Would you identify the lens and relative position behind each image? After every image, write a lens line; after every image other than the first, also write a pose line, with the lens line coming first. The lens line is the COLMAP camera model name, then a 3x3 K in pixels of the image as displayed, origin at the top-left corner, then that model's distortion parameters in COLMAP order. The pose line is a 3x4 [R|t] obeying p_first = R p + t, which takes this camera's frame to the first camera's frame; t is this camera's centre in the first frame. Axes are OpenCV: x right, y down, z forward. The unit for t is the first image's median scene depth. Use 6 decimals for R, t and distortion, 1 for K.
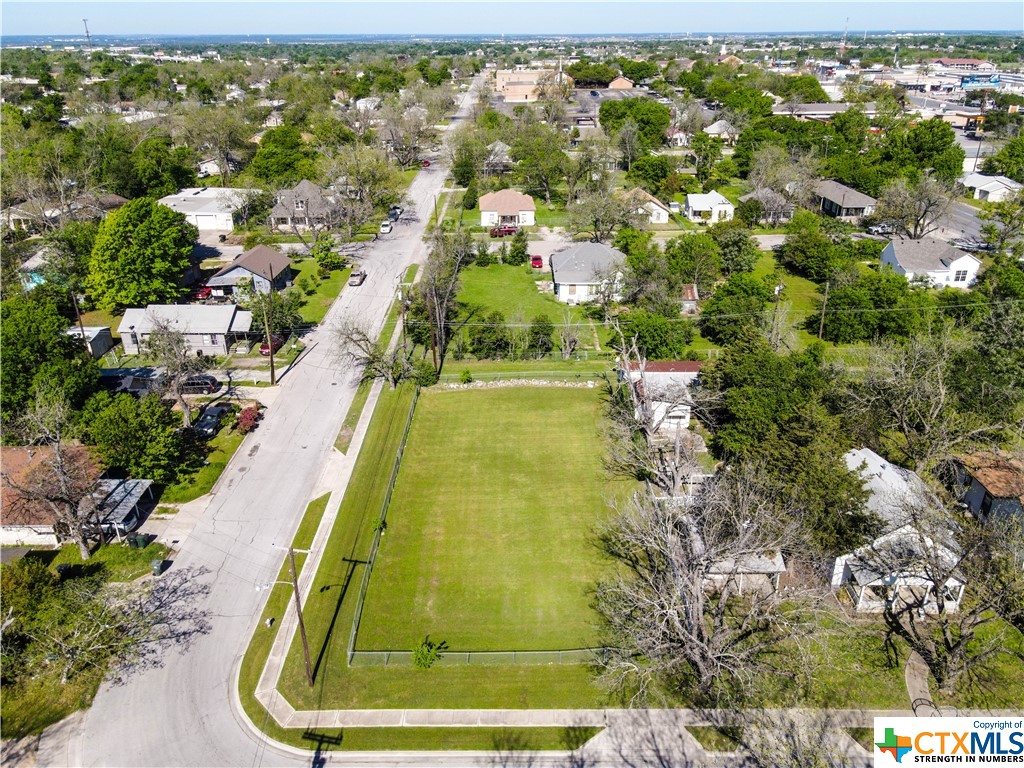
lens RADIAL K [[750.6, 0, 511.9], [0, 750.6, 382.1], [0, 0, 1]] dist [0.008689, 0.020435]
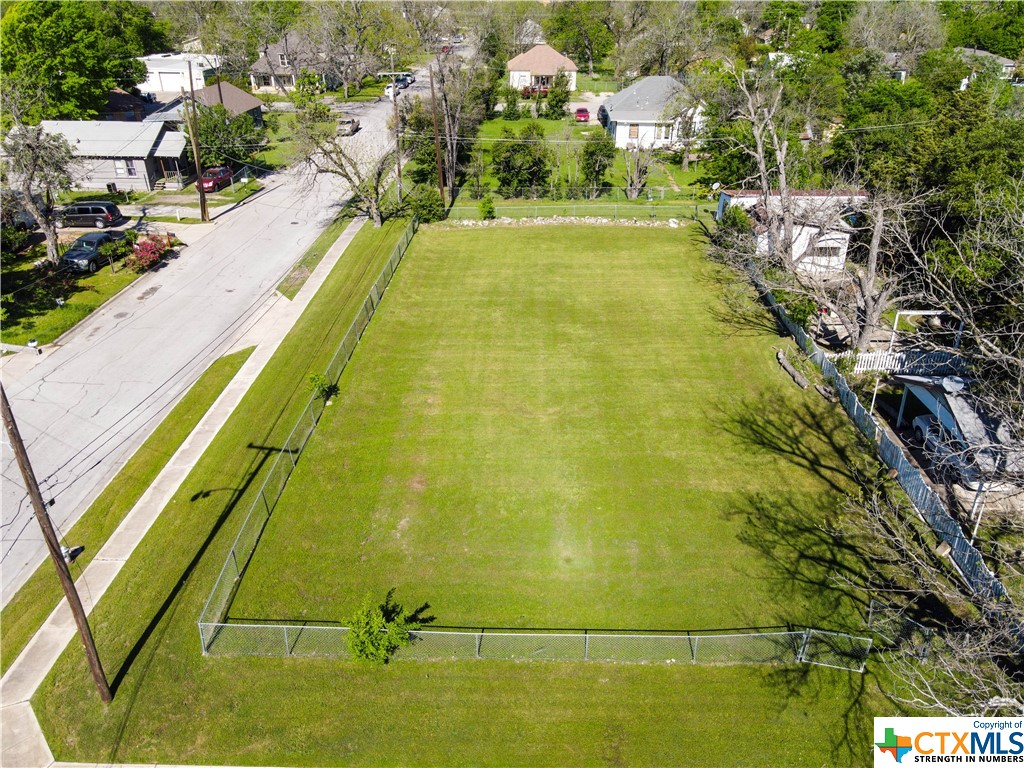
lens RADIAL K [[750.6, 0, 511.3], [0, 750.6, 380.0], [0, 0, 1]] dist [0.008689, 0.020435]
pose [[0.999377, 0.018500, -0.030070, -0.019938], [-0.016871, 0.998422, 0.053564, 0.130790], [0.031014, -0.053024, 0.998112, 0.392140]]
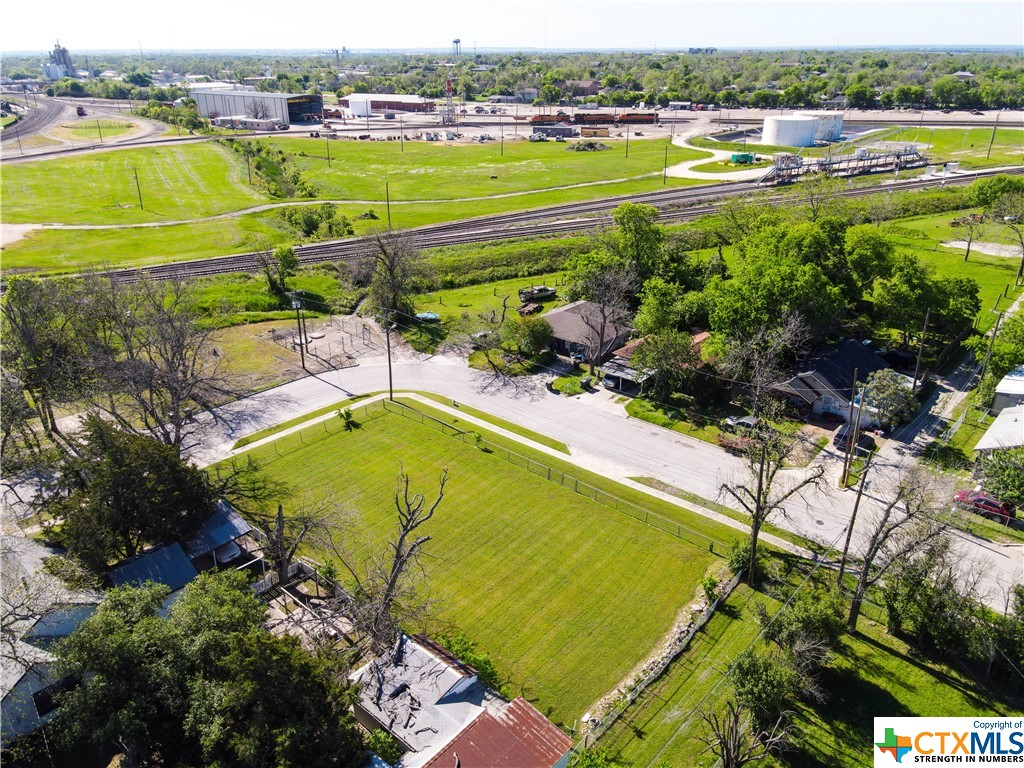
lens RADIAL K [[750.6, 0, 516.6], [0, 750.6, 386.3], [0, 0, 1]] dist [0.008689, 0.020435]
pose [[-0.654678, 0.323369, -0.683249, 0.501951], [-0.311891, 0.707797, 0.633836, -0.566788], [0.688564, 0.628058, -0.362523, 1.216252]]
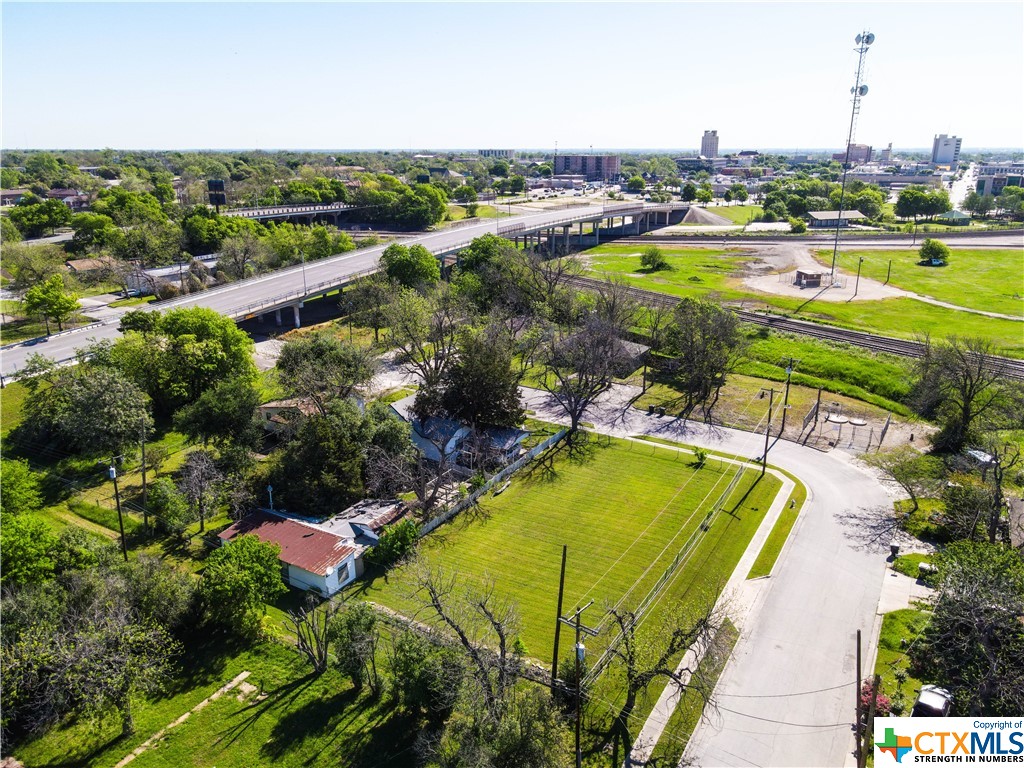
lens RADIAL K [[750.6, 0, 510.8], [0, 750.6, 383.8], [0, 0, 1]] dist [0.008689, 0.020435]
pose [[-0.859715, -0.126715, 0.494806, -0.408506], [0.240576, 0.754098, 0.611113, -0.688710], [-0.450570, 0.644421, -0.617825, 1.503228]]
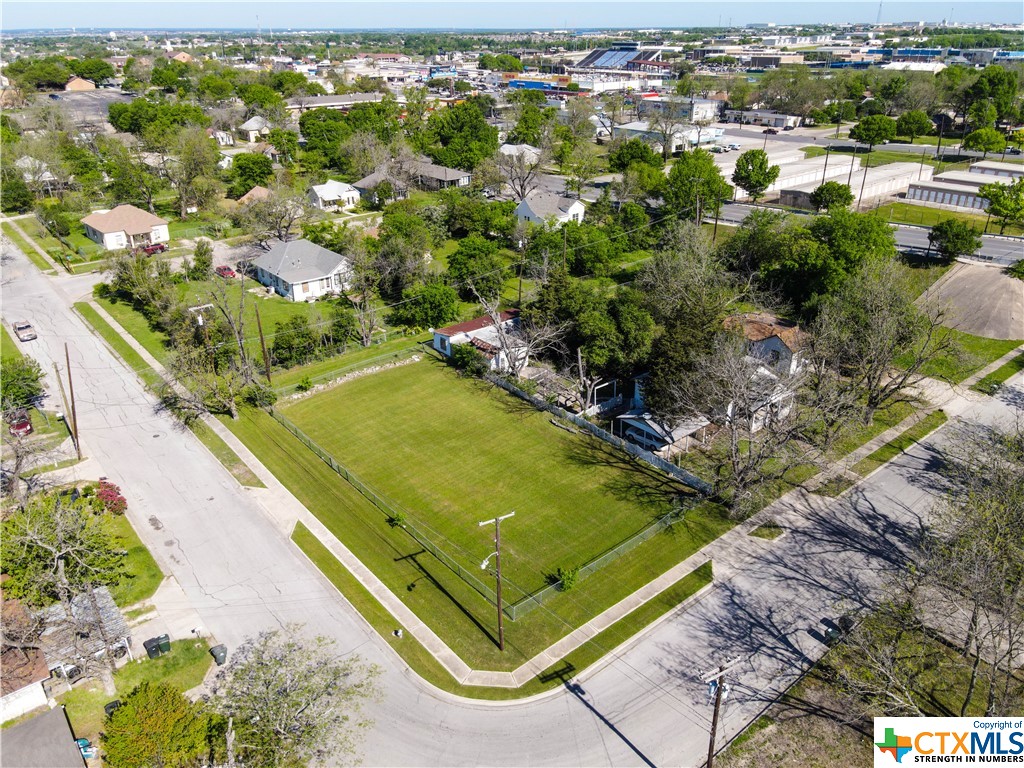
lens RADIAL K [[750.6, 0, 509.3], [0, 750.6, 383.4], [0, 0, 1]] dist [0.008689, 0.020435]
pose [[0.770257, -0.274752, 0.575513, -0.503414], [0.271971, 0.957777, 0.093245, -0.031801], [-0.576833, 0.084700, 0.812459, 0.072258]]
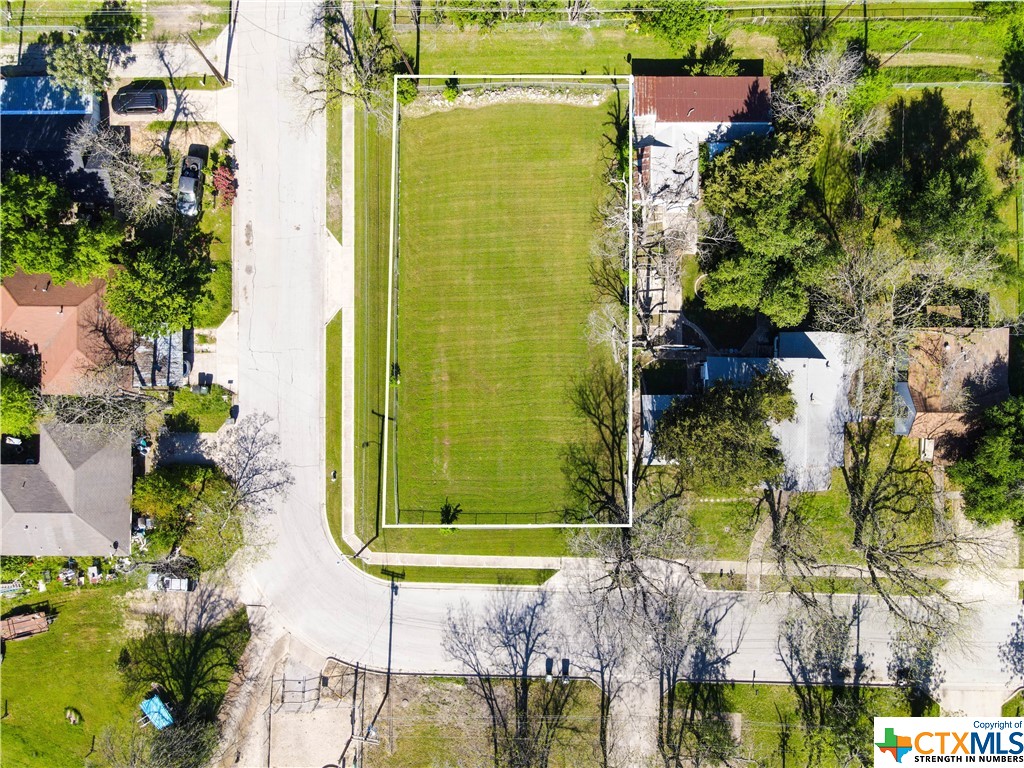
lens RADIAL K [[750.6, 0, 522.8], [0, 750.6, 383.3], [0, 0, 1]] dist [0.008689, 0.020435]
pose [[0.999978, 0.000871, -0.006519, 0.031939], [0.005501, 0.432776, 0.901485, -0.762765], [0.003606, -0.901501, 0.432762, 0.402937]]
